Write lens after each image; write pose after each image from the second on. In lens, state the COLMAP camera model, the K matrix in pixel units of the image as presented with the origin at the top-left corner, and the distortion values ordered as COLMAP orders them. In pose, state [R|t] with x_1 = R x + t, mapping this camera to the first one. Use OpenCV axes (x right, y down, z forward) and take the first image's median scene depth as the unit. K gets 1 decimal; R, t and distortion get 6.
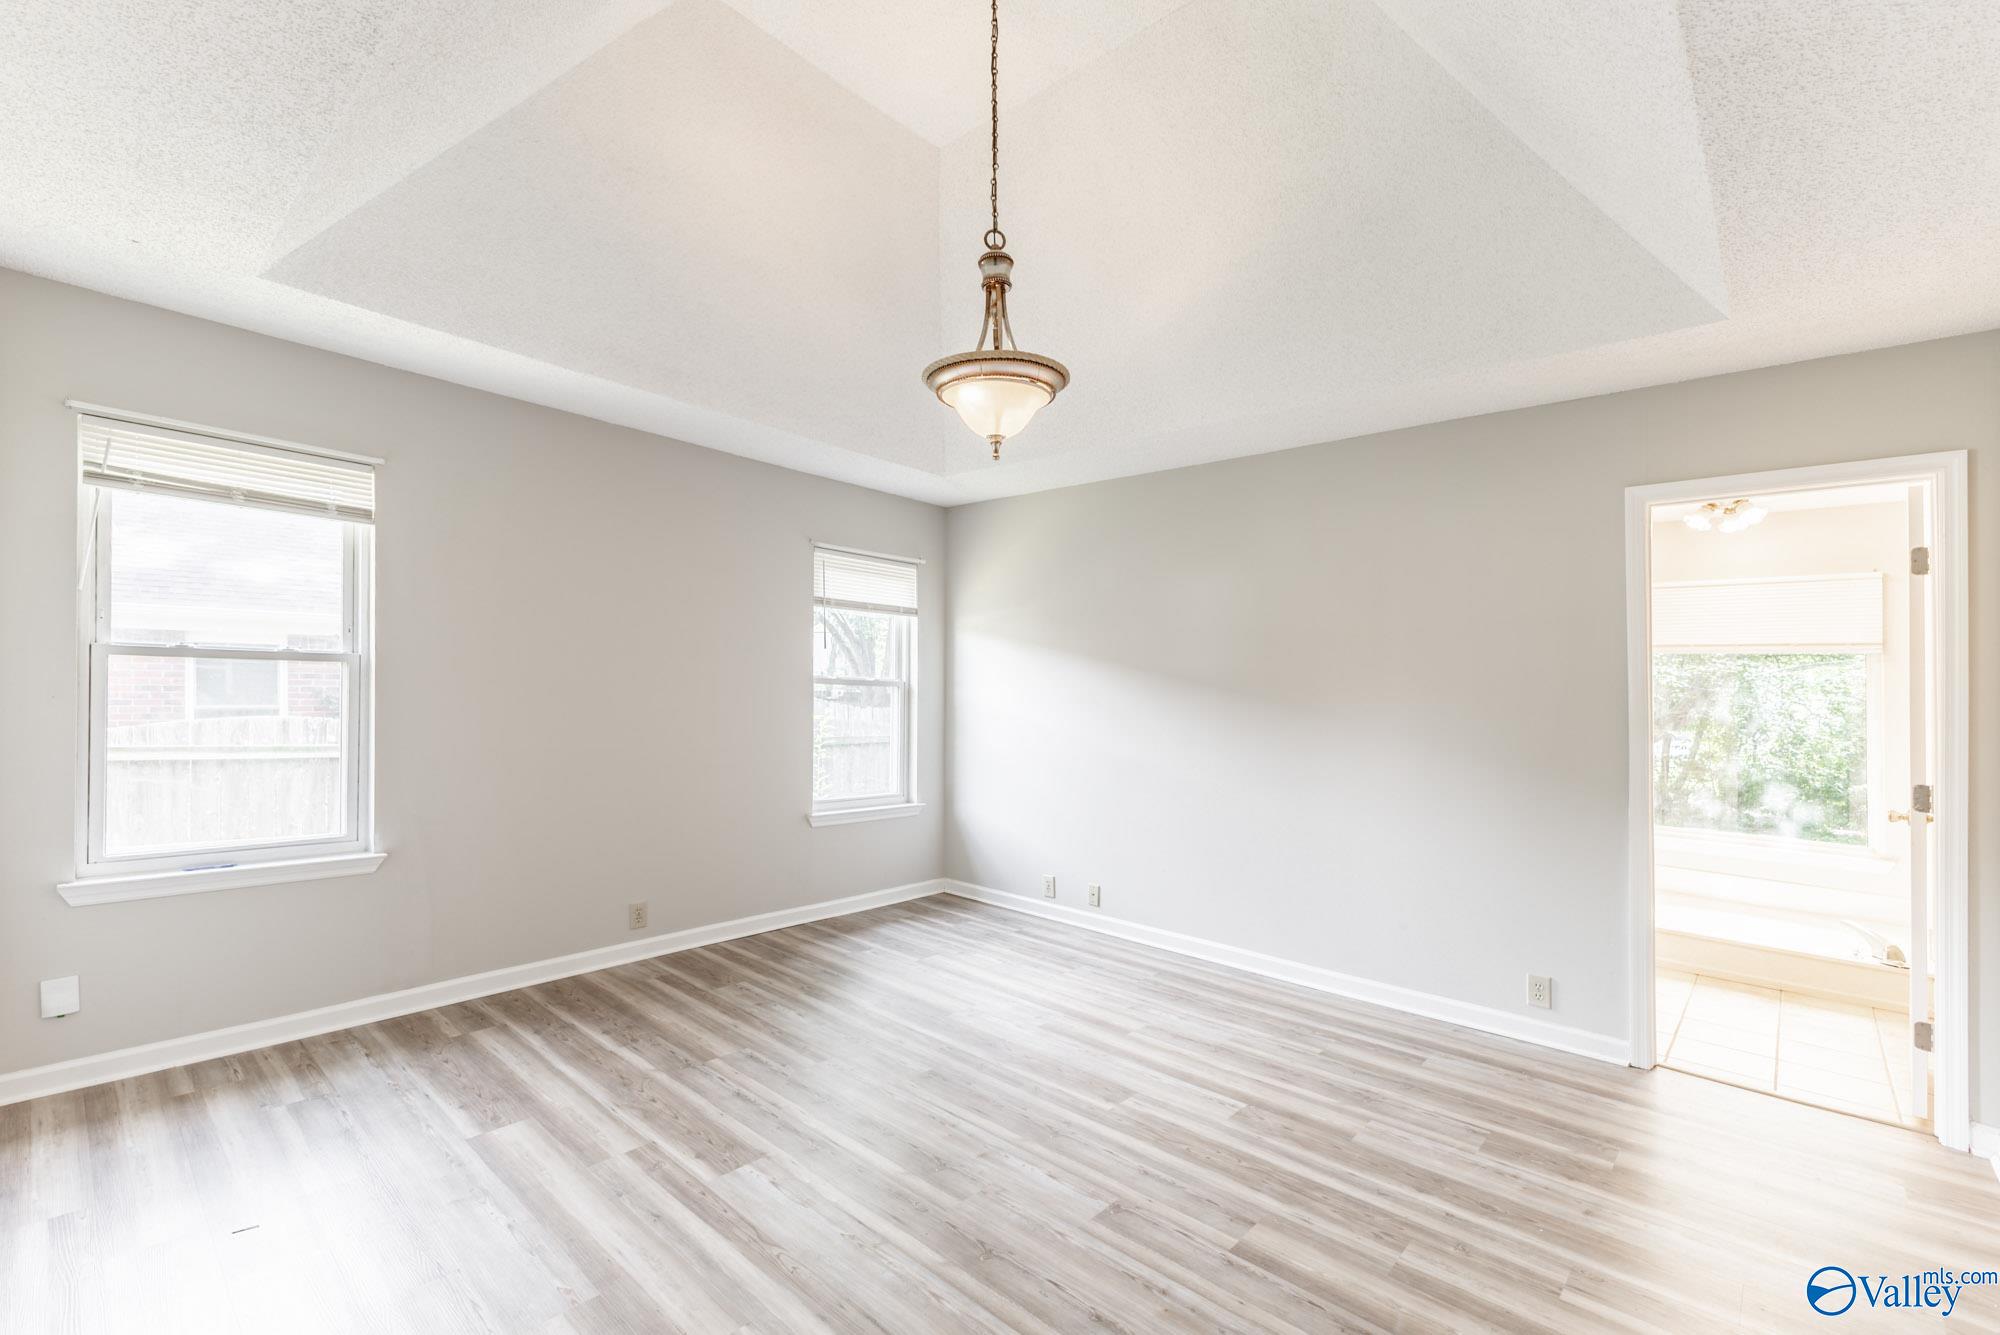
lens RADIAL K [[874.0, 0, 989.2], [0, 874.0, 687.1], [0, 0, 1]] dist [0.010918, -0.002172]
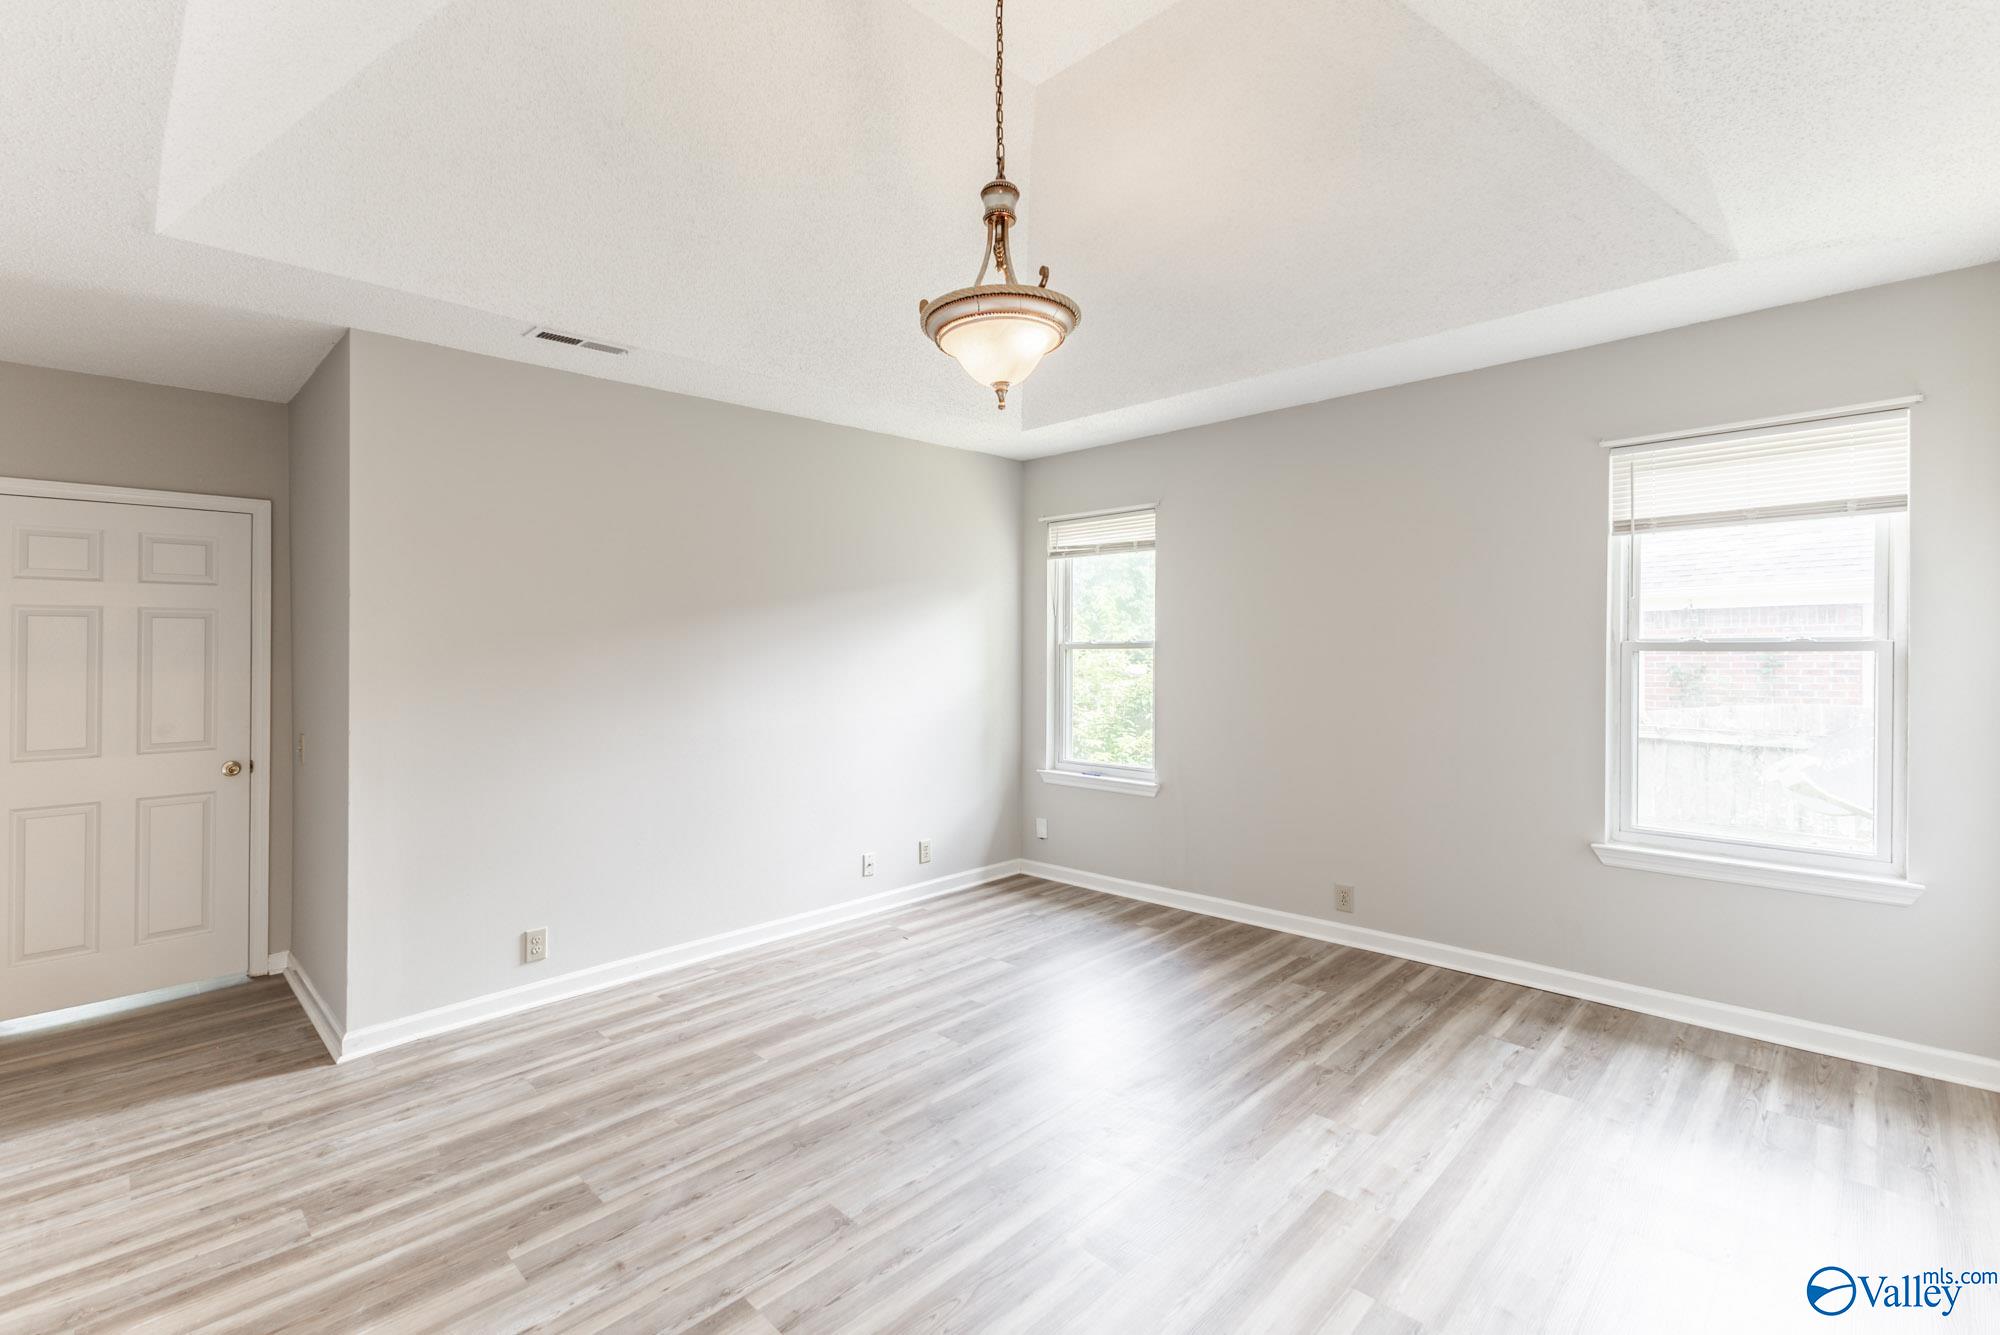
lens RADIAL K [[874.0, 0, 993.8], [0, 874.0, 664.0], [0, 0, 1]] dist [0.010918, -0.002172]
pose [[-0.037257, -0.011530, -0.999239, 0.620428], [0.011324, 0.999864, -0.011959, 0.010241], [0.999242, -0.011761, -0.037122, 0.694642]]
